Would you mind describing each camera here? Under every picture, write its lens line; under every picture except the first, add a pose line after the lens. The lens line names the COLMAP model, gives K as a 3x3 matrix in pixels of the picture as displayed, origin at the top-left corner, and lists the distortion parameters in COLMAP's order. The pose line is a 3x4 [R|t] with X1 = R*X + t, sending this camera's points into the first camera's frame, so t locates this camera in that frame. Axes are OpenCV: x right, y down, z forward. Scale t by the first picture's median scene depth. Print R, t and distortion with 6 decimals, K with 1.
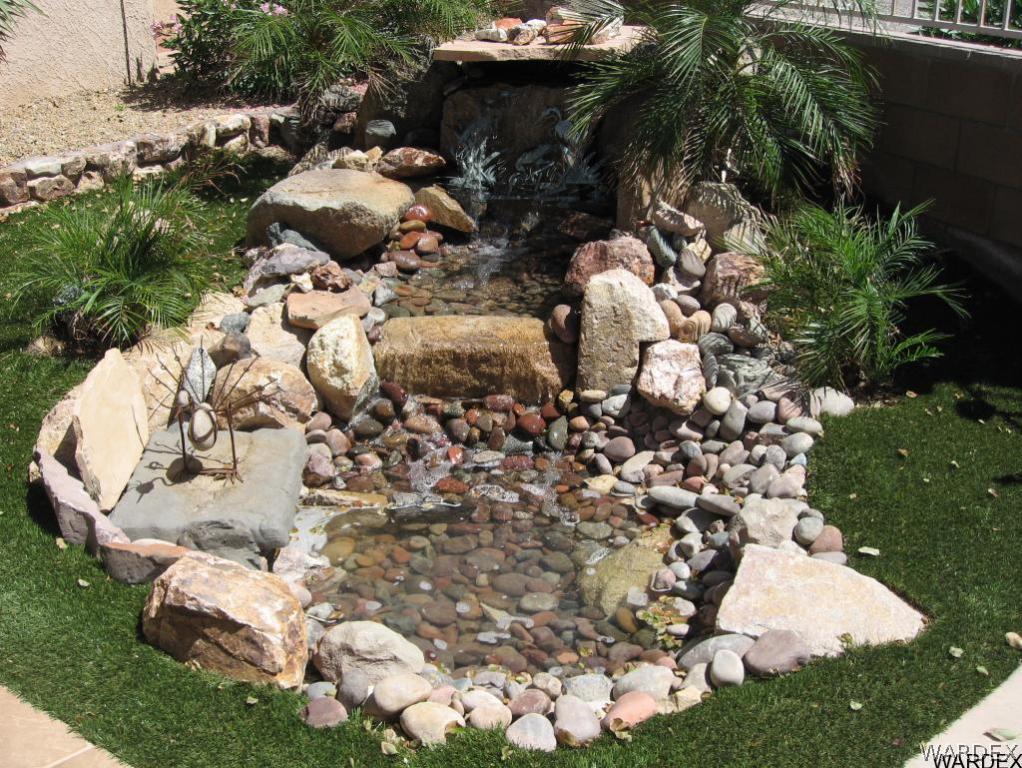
lens RADIAL K [[1108.3, 0, 514.8], [0, 1108.3, 383.5], [0, 0, 1]] dist [-0.109800, 0.000000]
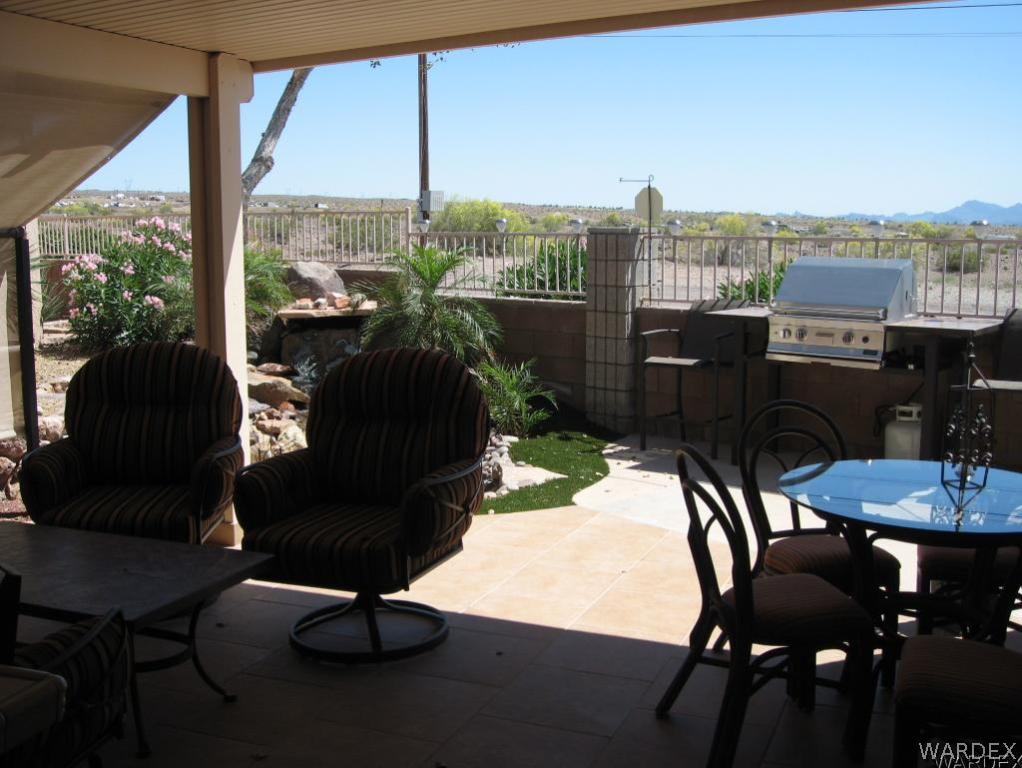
lens RADIAL K [[1108.3, 0, 510.4], [0, 1108.3, 384.4], [0, 0, 1]] dist [-0.109800, 0.000000]
pose [[0.913595, -0.050123, 0.403525, -0.589267], [0.154589, 0.960675, -0.230666, 0.396872], [-0.376094, 0.273116, 0.885416, -1.021690]]
